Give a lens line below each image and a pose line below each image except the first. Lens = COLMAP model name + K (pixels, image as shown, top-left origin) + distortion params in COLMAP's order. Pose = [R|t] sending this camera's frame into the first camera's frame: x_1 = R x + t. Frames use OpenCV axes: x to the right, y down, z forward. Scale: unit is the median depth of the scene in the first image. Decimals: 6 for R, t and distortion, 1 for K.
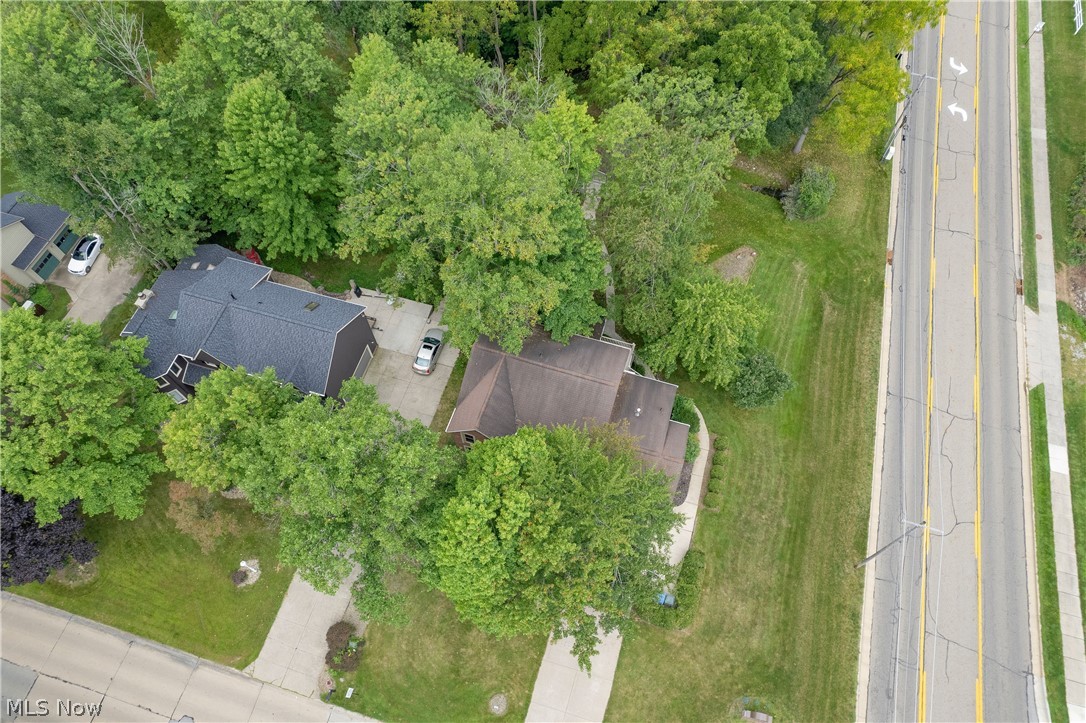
lens RADIAL K [[689.4, 0, 543.0], [0, 689.4, 361.5], [0, 0, 1]] dist [-0.090287, 0.093583]
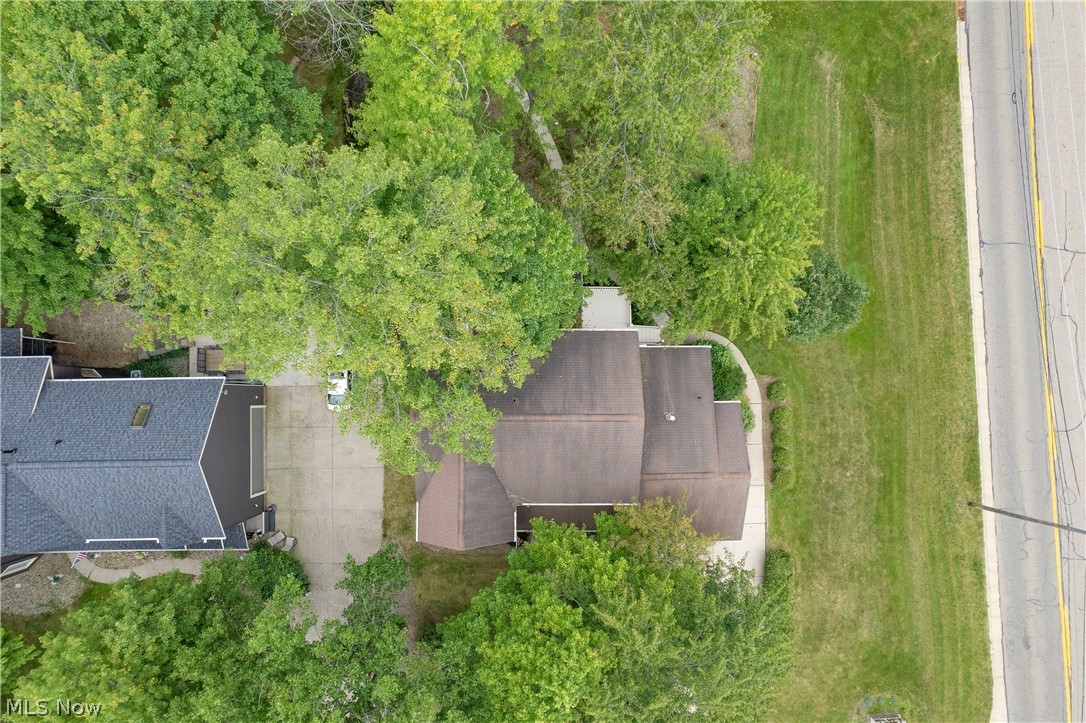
lens RADIAL K [[689.4, 0, 543.0], [0, 689.4, 361.5], [0, 0, 1]] dist [-0.090287, 0.093583]
pose [[0.954832, -0.296420, 0.020779, 0.017031], [0.259726, 0.866515, 0.426257, -0.283077], [-0.144357, -0.401606, 0.904364, 0.393326]]
